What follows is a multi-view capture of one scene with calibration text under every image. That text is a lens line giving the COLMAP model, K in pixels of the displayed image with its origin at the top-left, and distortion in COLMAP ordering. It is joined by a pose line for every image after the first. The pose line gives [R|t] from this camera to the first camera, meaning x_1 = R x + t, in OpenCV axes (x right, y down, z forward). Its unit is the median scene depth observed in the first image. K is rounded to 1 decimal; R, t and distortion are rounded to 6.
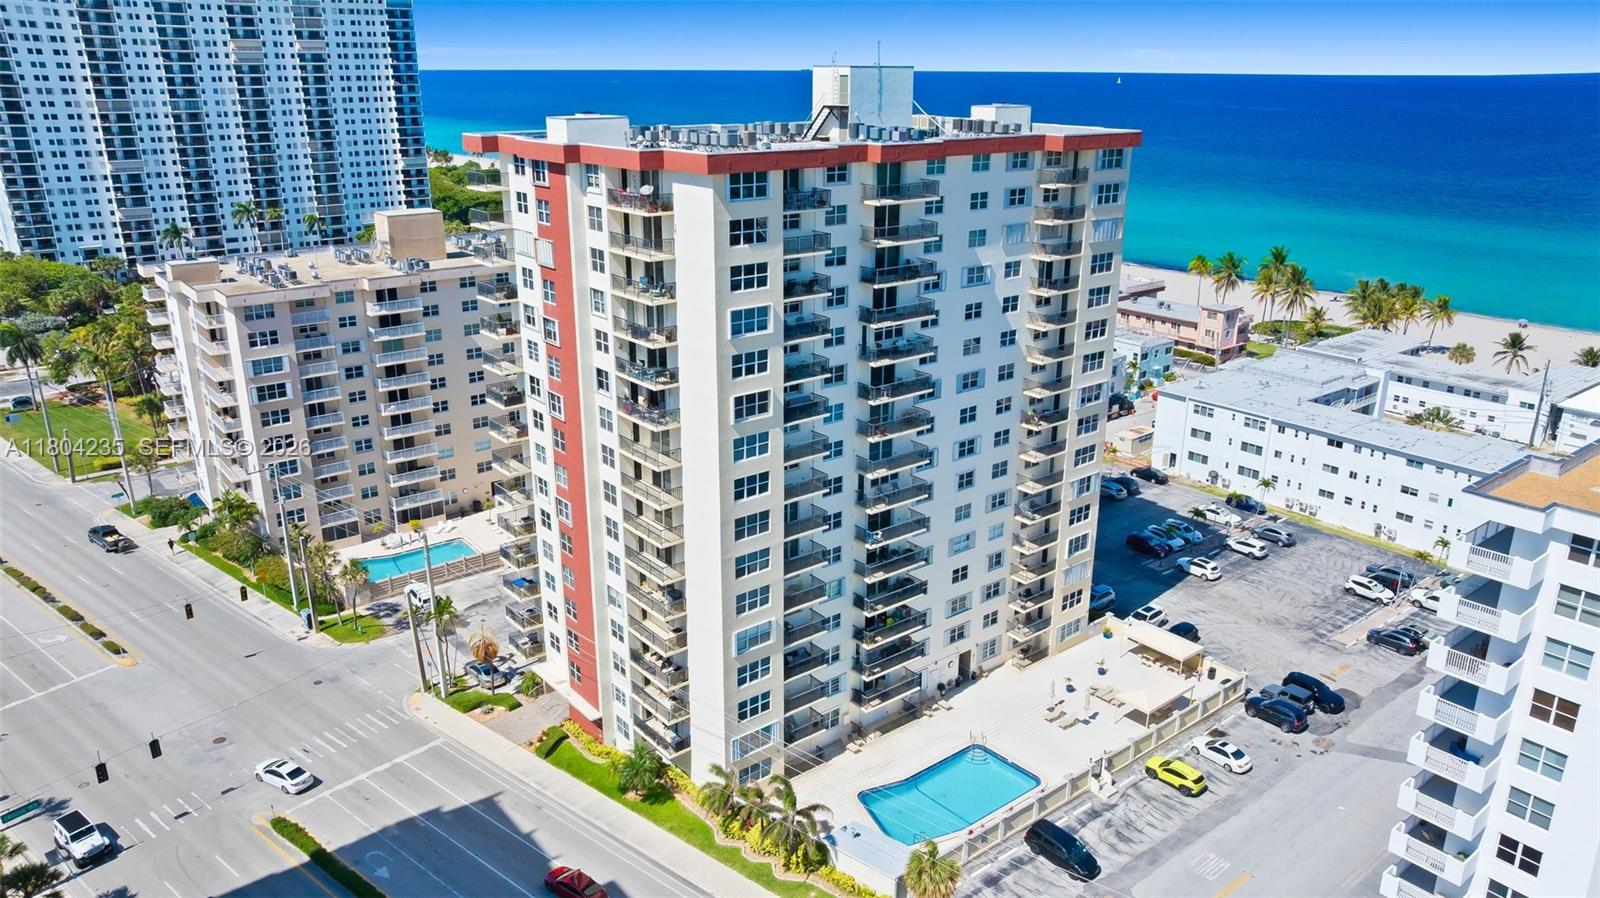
lens RADIAL K [[1108.4, 0, 802.8], [0, 1108.4, 452.2], [0, 0, 1]] dist [-0.016228, 0.000157]
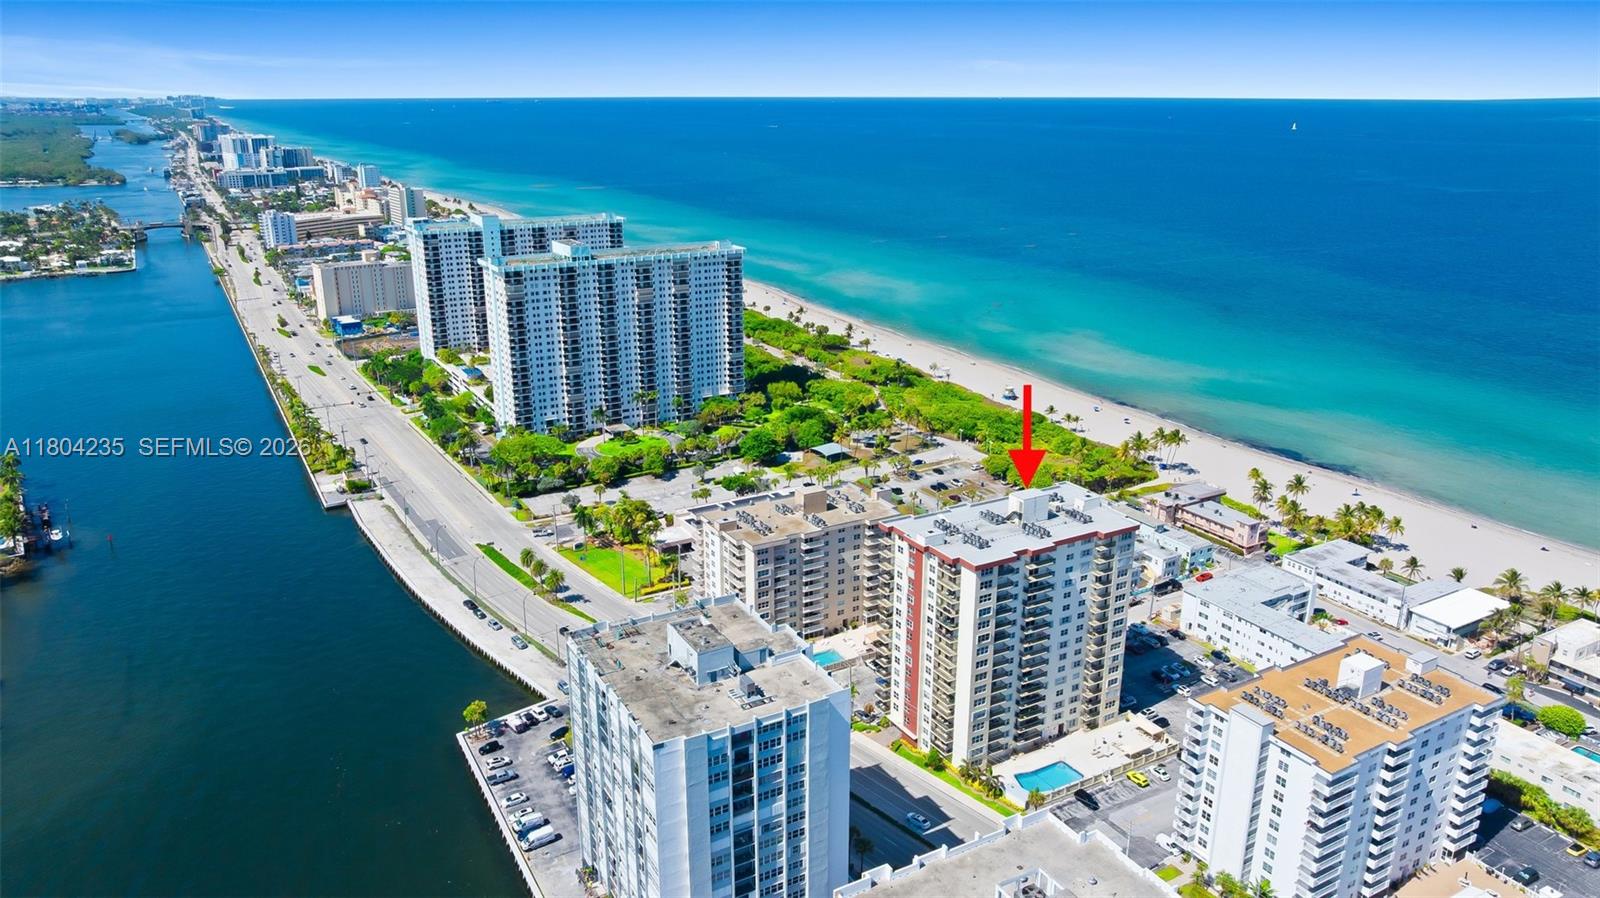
lens RADIAL K [[1108.4, 0, 802.8], [0, 1108.4, 452.2], [0, 0, 1]] dist [-0.016228, 0.000157]
pose [[0.986894, 0.044560, -0.155098, -0.064347], [-0.047608, 0.998738, -0.015990, -0.350293], [0.154190, 0.023164, 0.987770, -1.507948]]
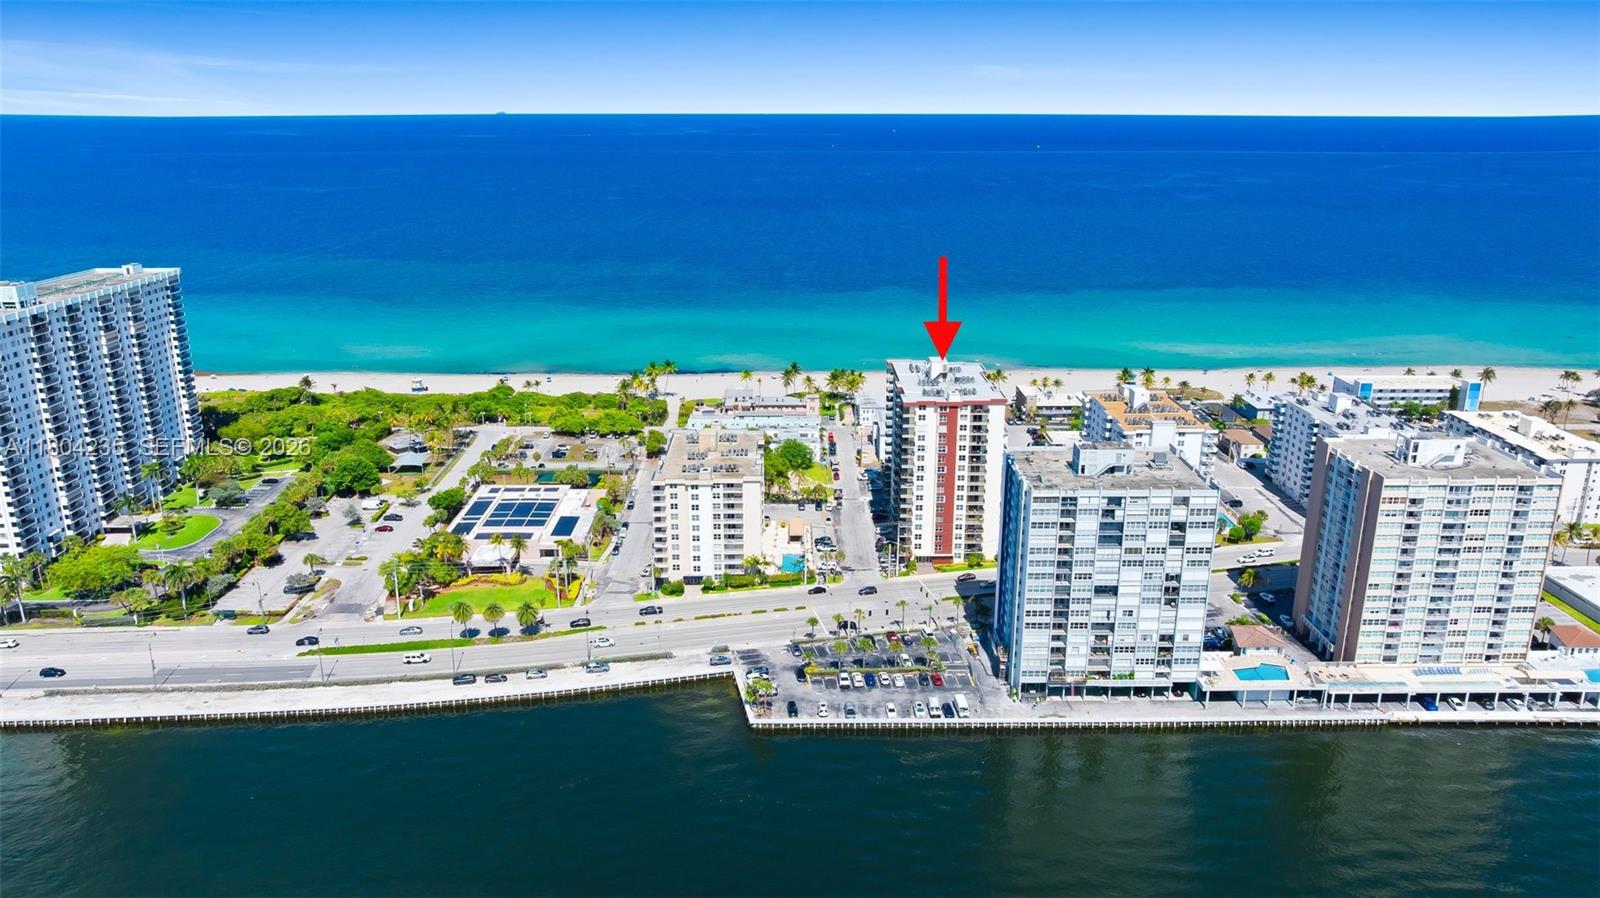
lens RADIAL K [[1108.4, 0, 802.8], [0, 1108.4, 452.2], [0, 0, 1]] dist [-0.016228, 0.000157]
pose [[0.621436, -0.237641, 0.746555, -2.690089], [0.259284, 0.961575, 0.090256, -0.456707], [-0.739317, 0.137482, 0.659173, -0.888622]]
